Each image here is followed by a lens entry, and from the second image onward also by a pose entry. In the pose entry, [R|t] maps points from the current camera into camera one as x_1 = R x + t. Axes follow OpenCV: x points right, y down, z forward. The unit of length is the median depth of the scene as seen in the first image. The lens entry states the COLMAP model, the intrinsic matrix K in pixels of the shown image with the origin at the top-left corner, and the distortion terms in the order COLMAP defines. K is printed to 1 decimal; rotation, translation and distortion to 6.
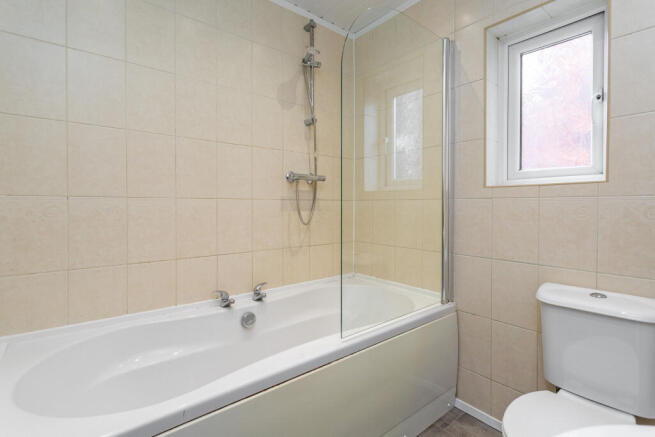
lens RADIAL K [[311.5, 0, 330.0], [0, 311.5, 210.1], [0, 0, 1]] dist [-0.000202, -0.000058]
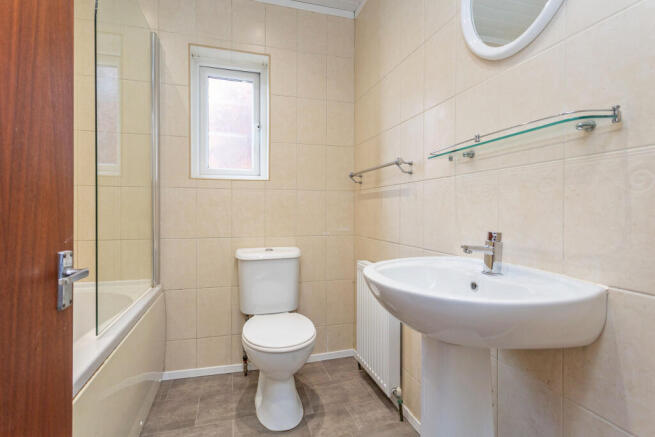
lens RADIAL K [[311.5, 0, 330.0], [0, 311.5, 210.1], [0, 0, 1]] dist [-0.000202, -0.000058]
pose [[0.407730, -0.003461, 0.913096, -0.364394], [0.007916, 0.999969, 0.000256, 0.050220], [-0.913068, 0.007124, 0.407745, 0.034542]]
